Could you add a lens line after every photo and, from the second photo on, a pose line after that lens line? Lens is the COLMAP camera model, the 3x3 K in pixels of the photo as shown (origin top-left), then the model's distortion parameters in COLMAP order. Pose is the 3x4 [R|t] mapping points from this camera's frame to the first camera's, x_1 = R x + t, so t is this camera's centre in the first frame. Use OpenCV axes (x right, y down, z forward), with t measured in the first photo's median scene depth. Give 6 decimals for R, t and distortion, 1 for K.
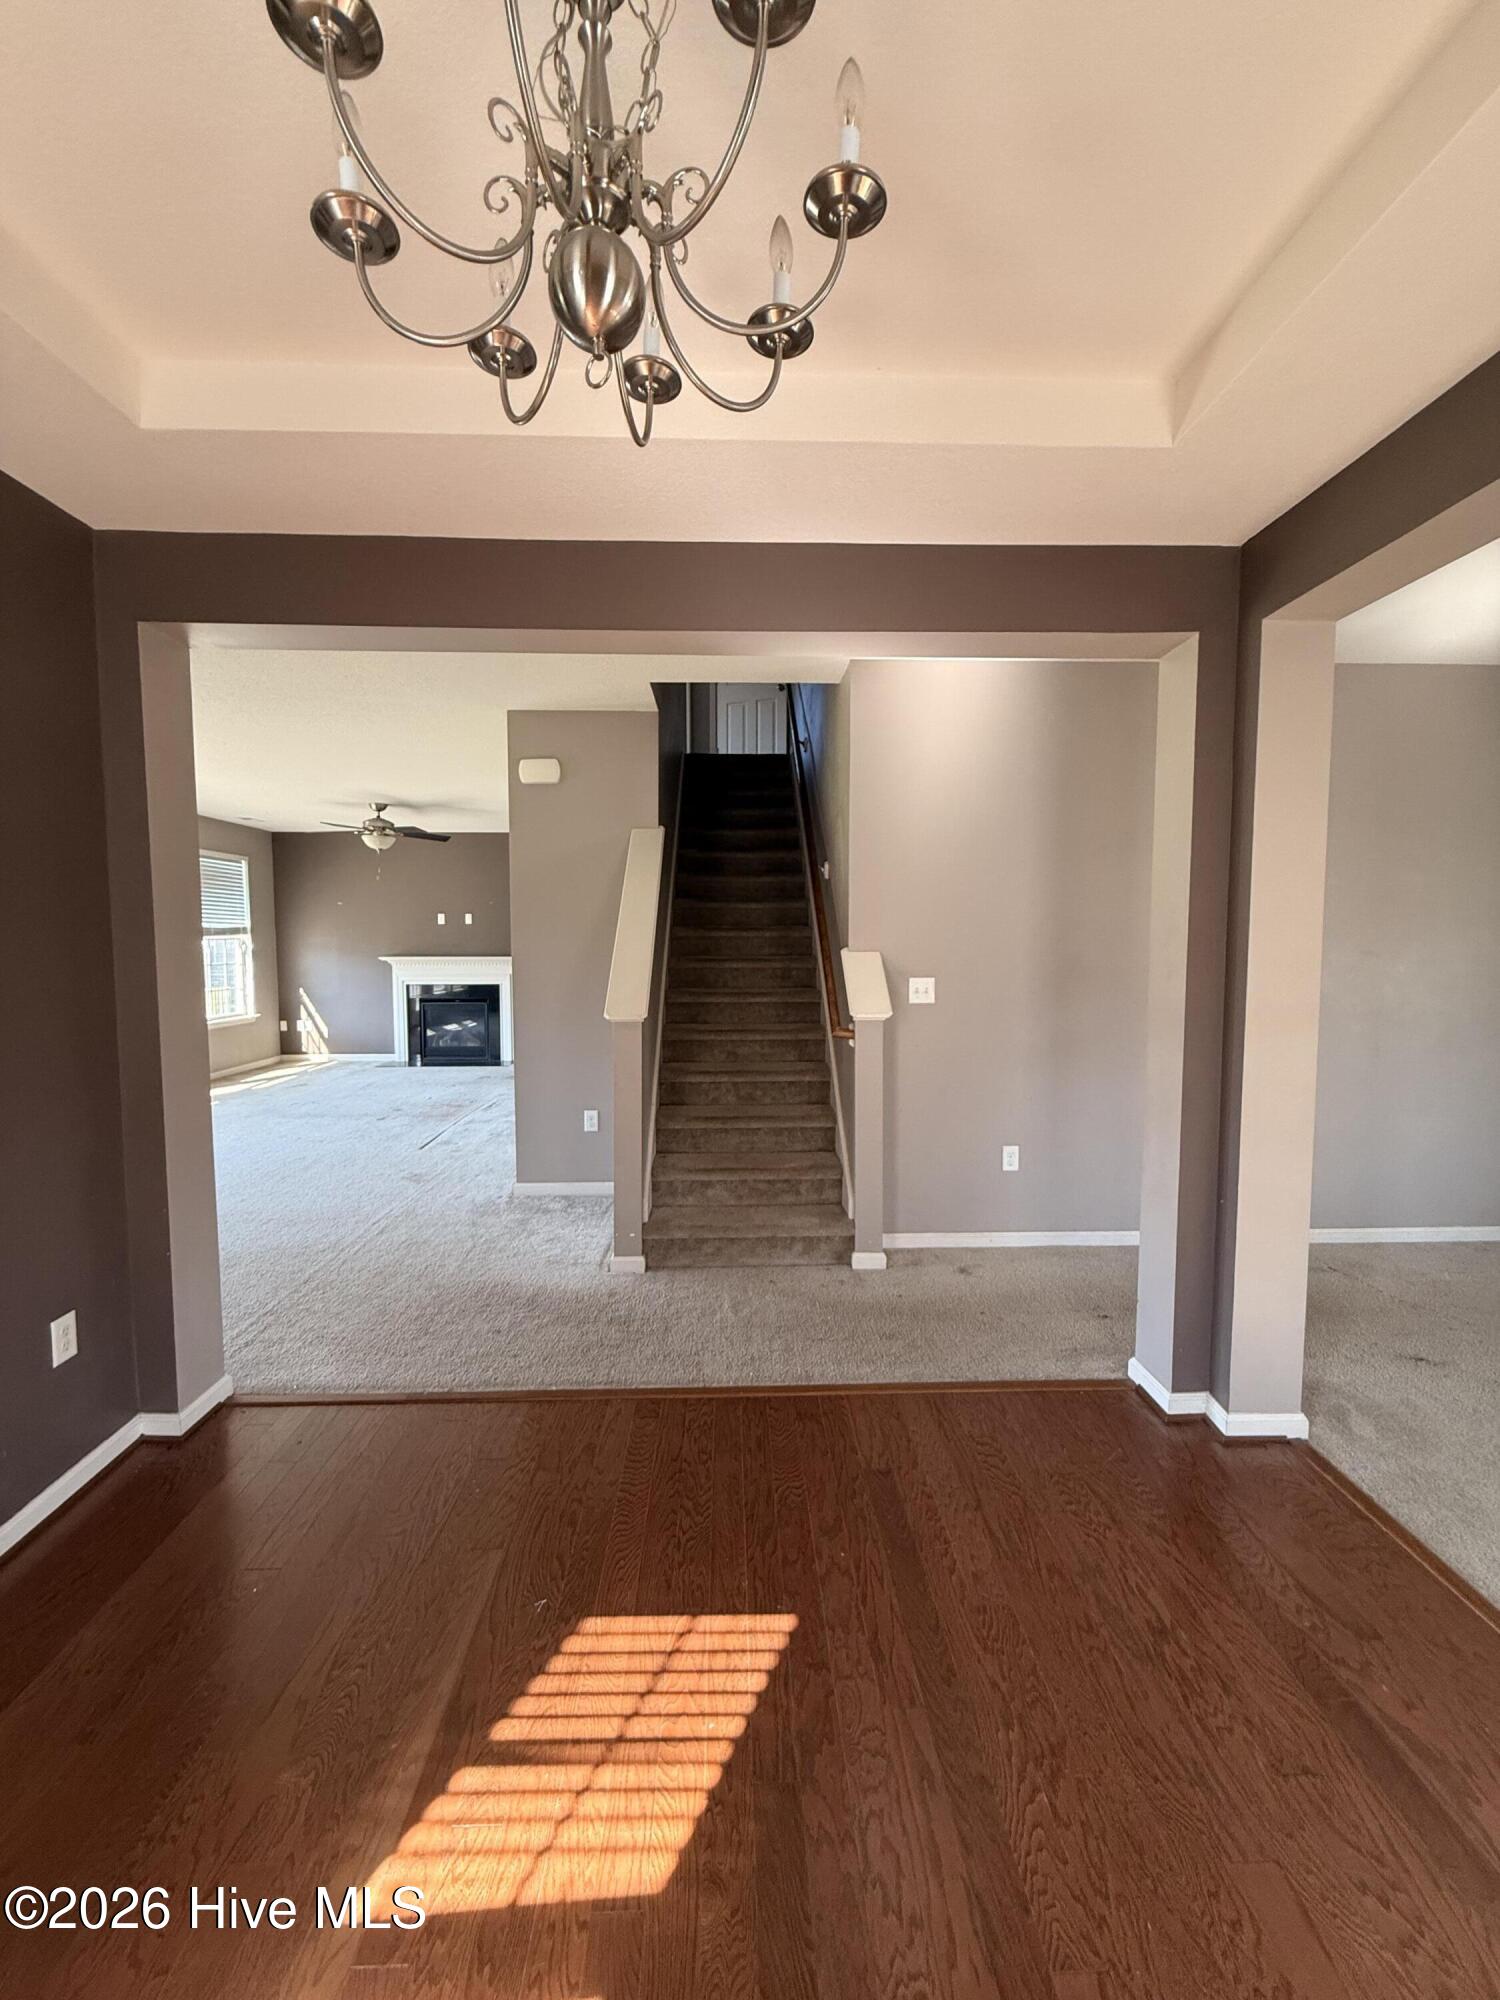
lens RADIAL K [[800.4, 0, 755.8], [0, 800.4, 993.4], [0, 0, 1]] dist [-0.002707, 0.000112]
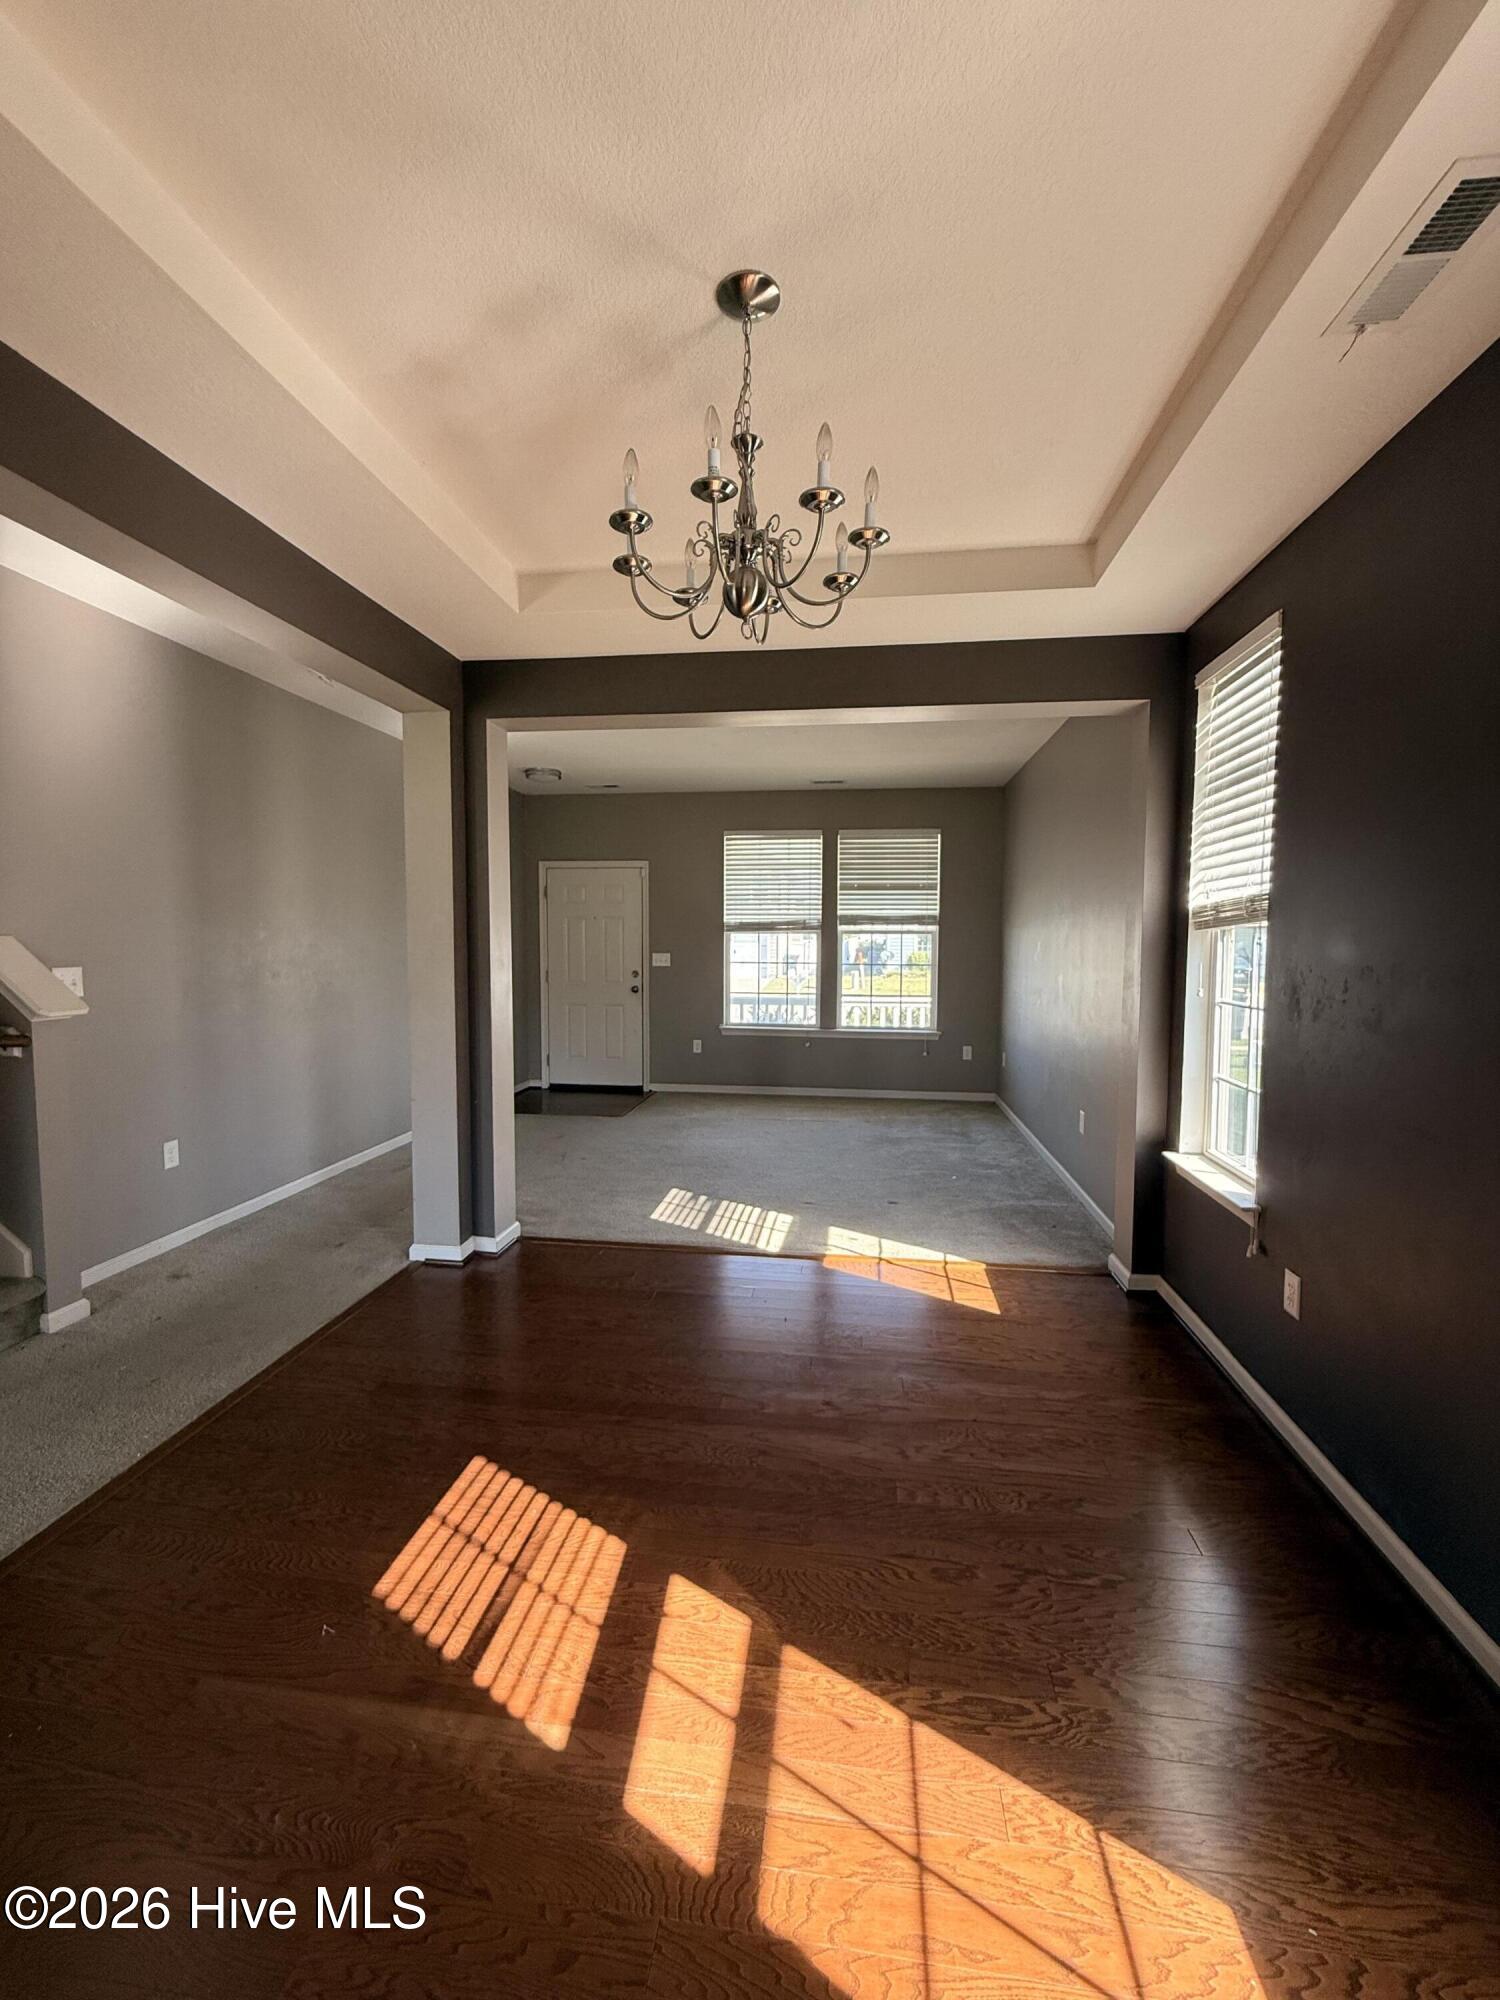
lens RADIAL K [[800.4, 0, 755.8], [0, 800.4, 993.4], [0, 0, 1]] dist [-0.002707, 0.000112]
pose [[0.153089, -0.062393, 0.986241, -1.053614], [0.062624, 0.996611, 0.053328, 0.017557], [-0.986226, 0.053599, 0.156477, 0.328527]]
